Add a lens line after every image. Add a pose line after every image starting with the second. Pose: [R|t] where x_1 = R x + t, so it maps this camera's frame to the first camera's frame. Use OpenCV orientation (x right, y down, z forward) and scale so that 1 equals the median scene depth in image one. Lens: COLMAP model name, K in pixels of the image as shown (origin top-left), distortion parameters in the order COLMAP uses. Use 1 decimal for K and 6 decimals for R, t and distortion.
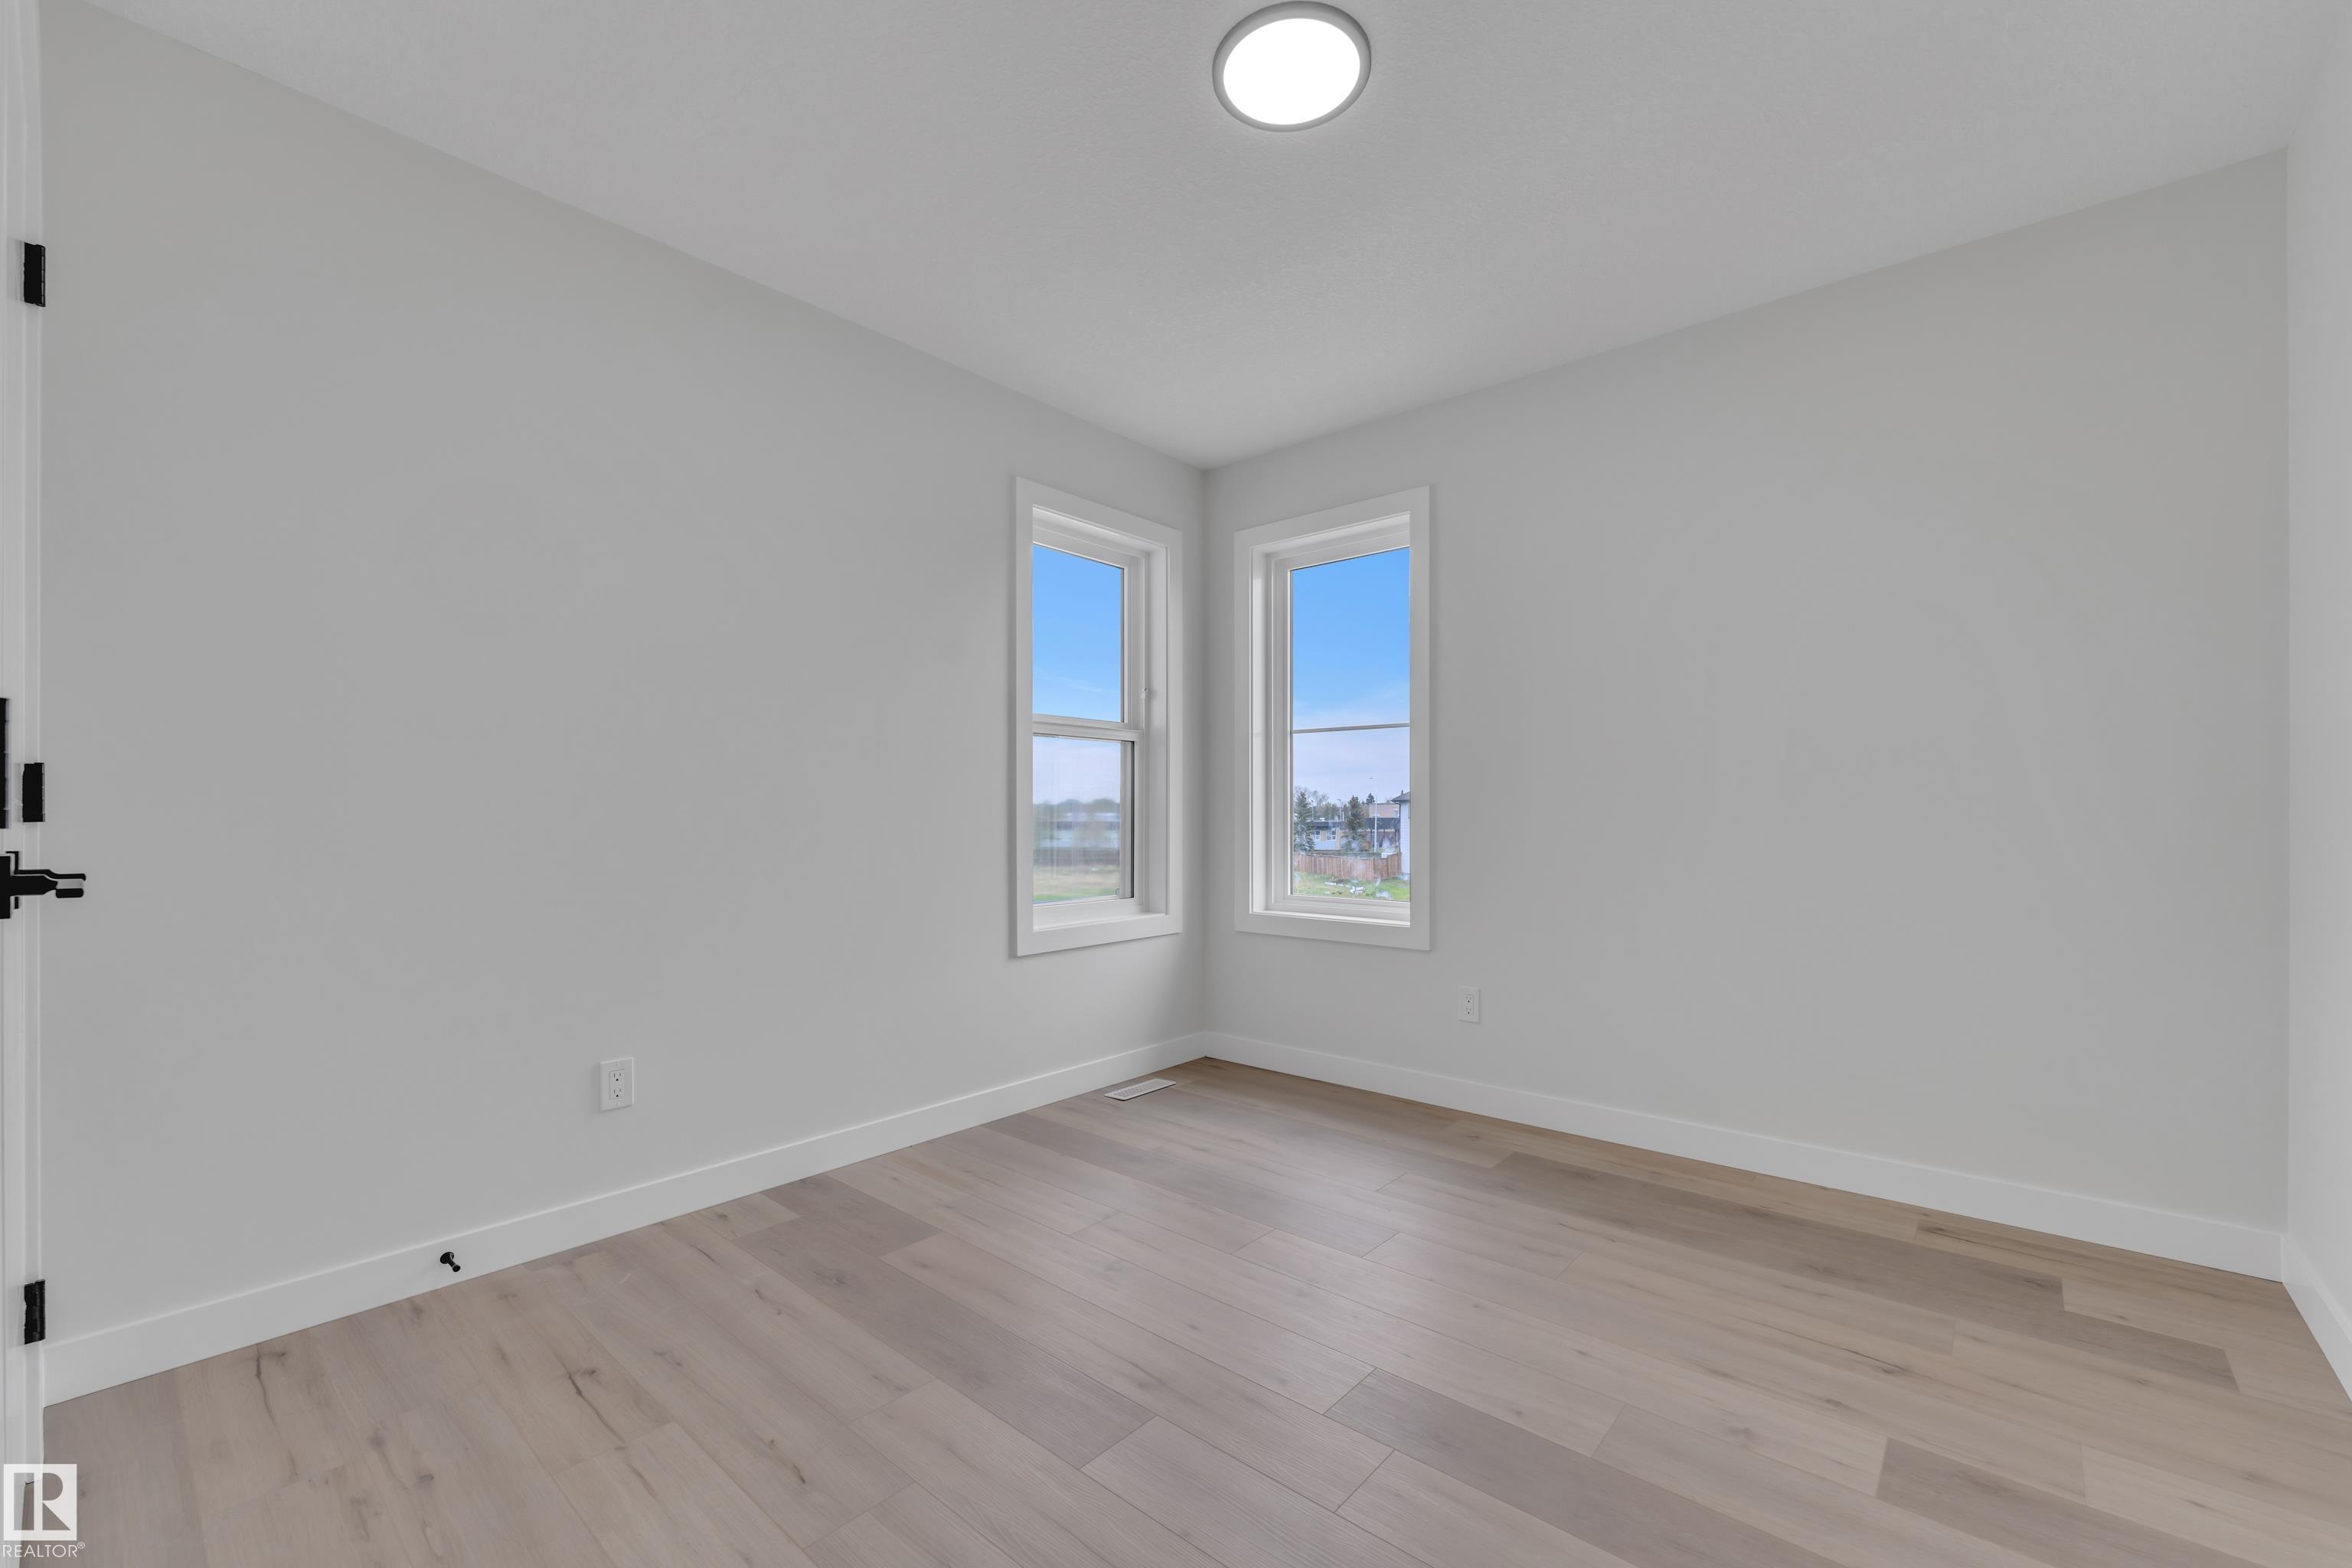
lens RADIAL K [[959.9, 0, 1171.2], [0, 959.9, 794.3], [0, 0, 1]] dist [-0.003101, -0.000439]
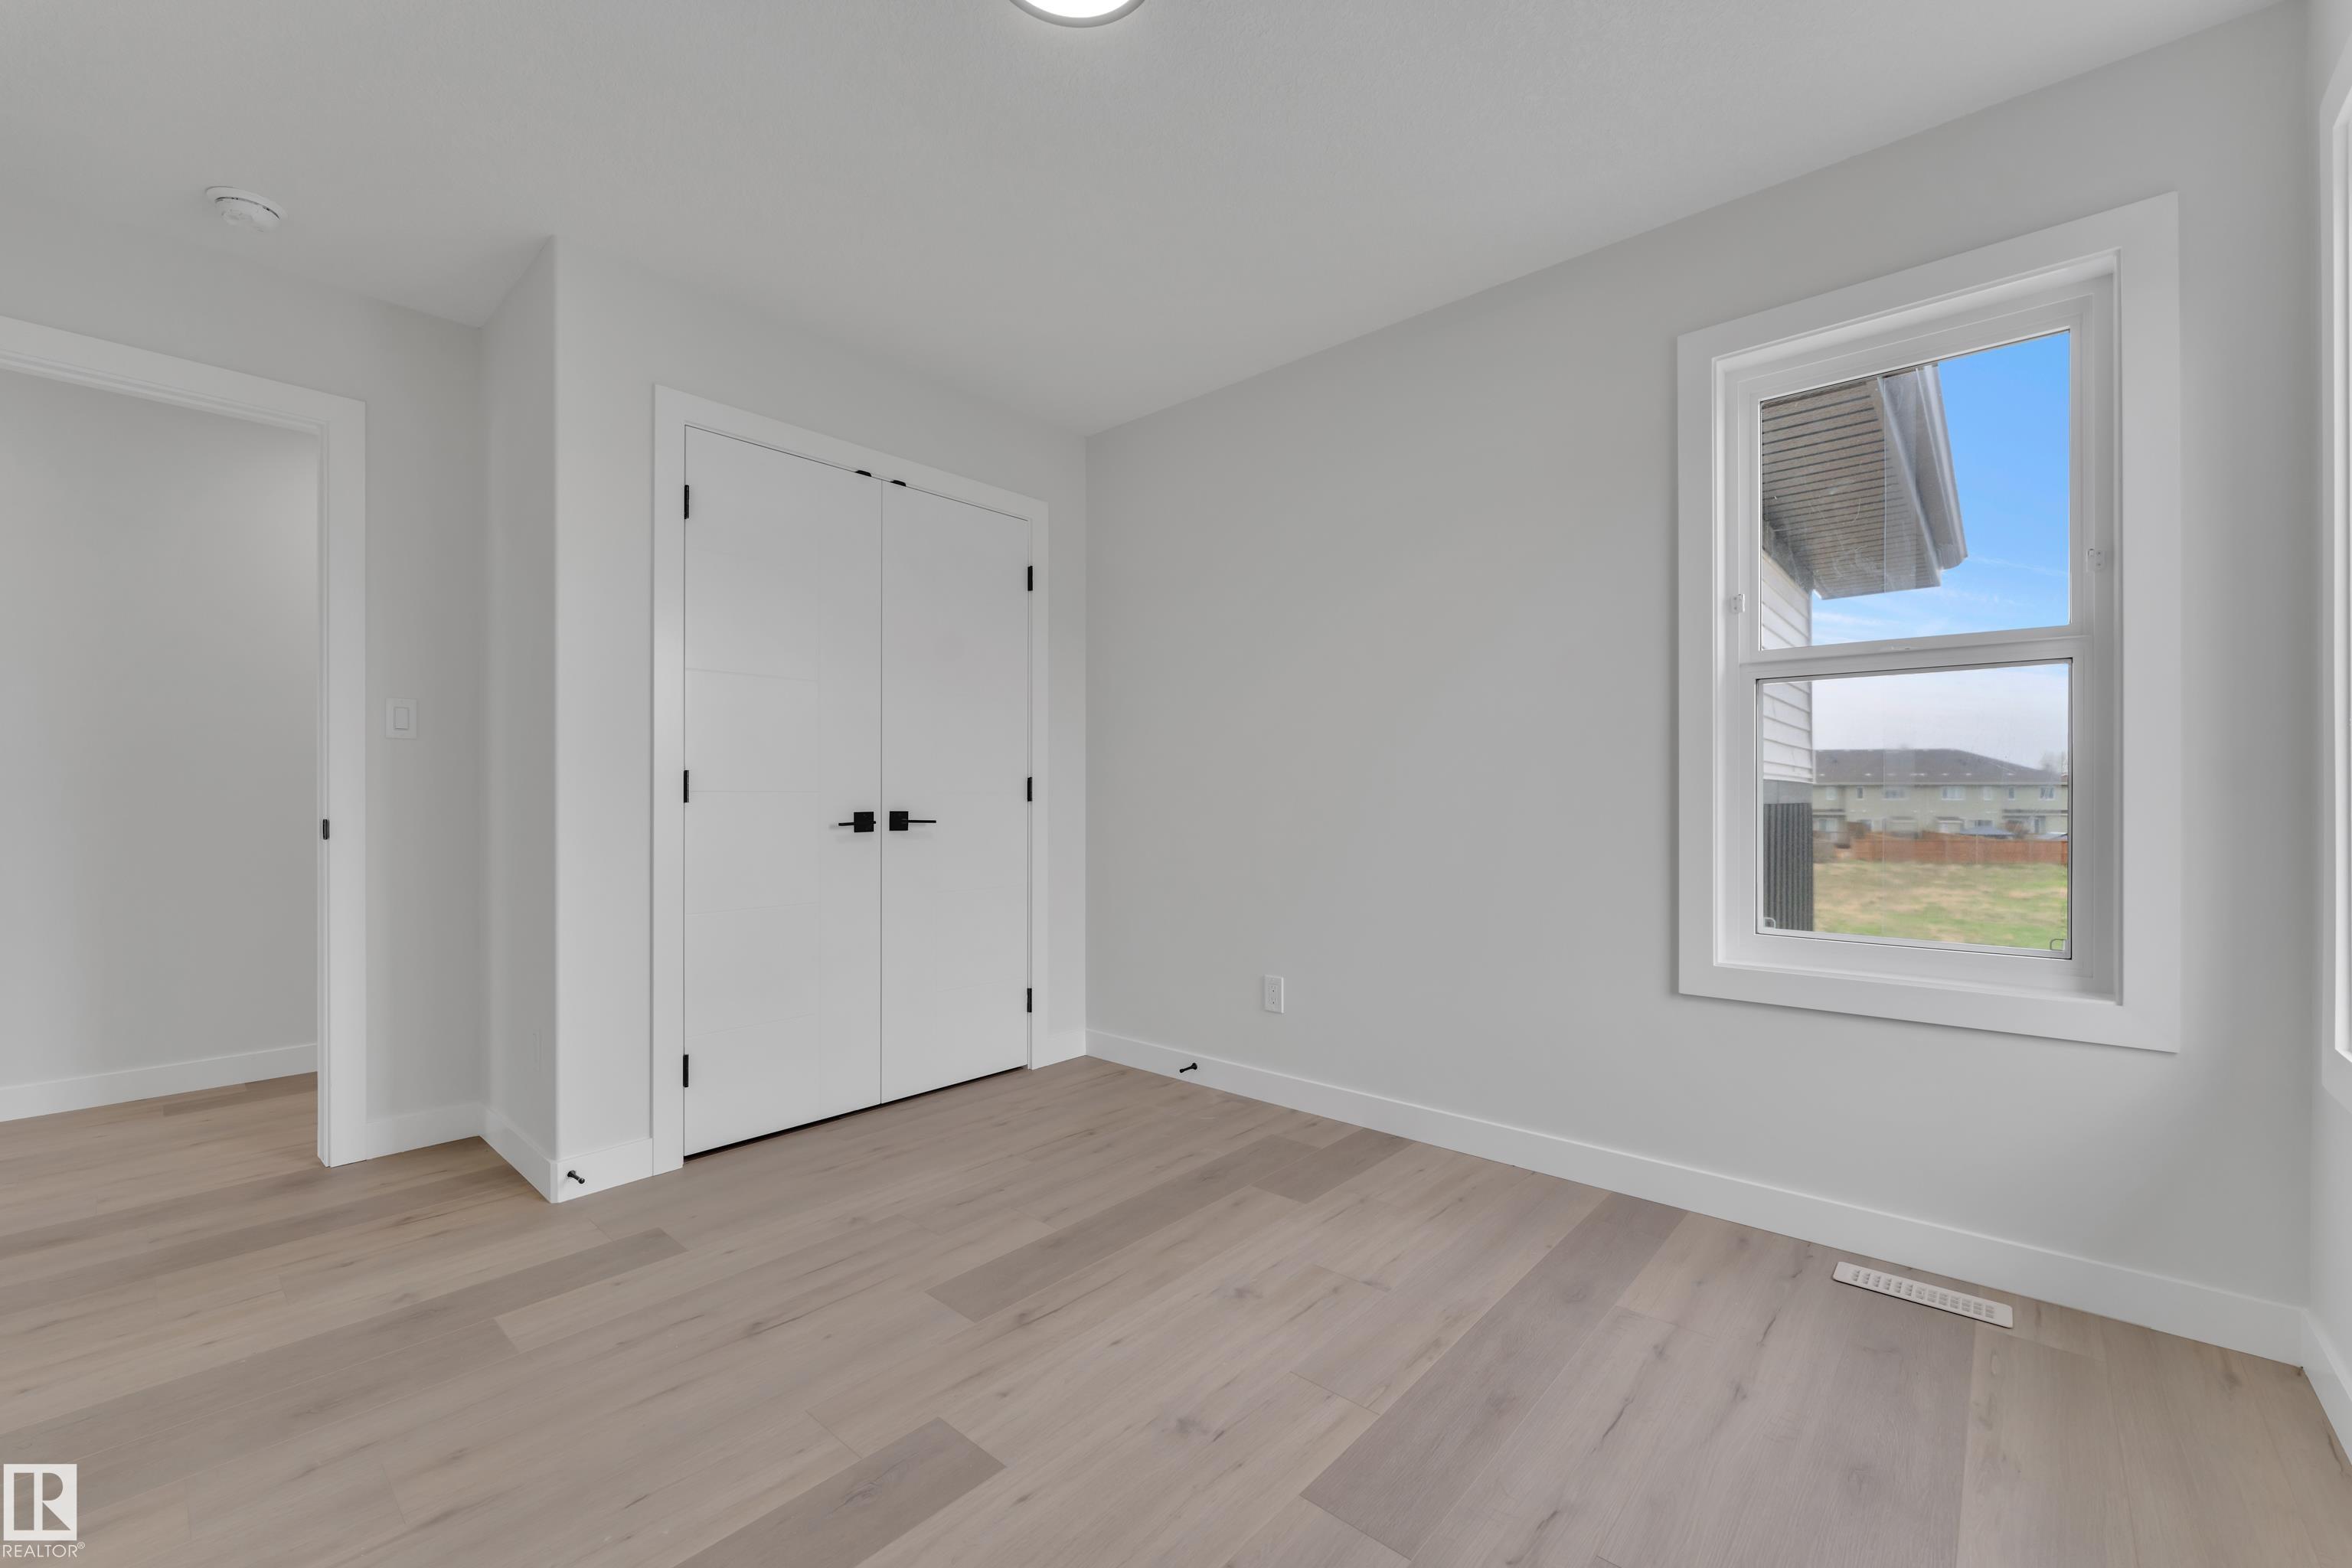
lens RADIAL K [[956.1, 0, 1172.8], [0, 956.1, 777.2], [0, 0, 1]] dist [-0.003970, -0.000202]
pose [[-0.002953, -0.012885, -0.999913, 0.684434], [0.025267, 0.999597, -0.012956, 0.005490], [0.999676, -0.025303, -0.002626, 0.748041]]
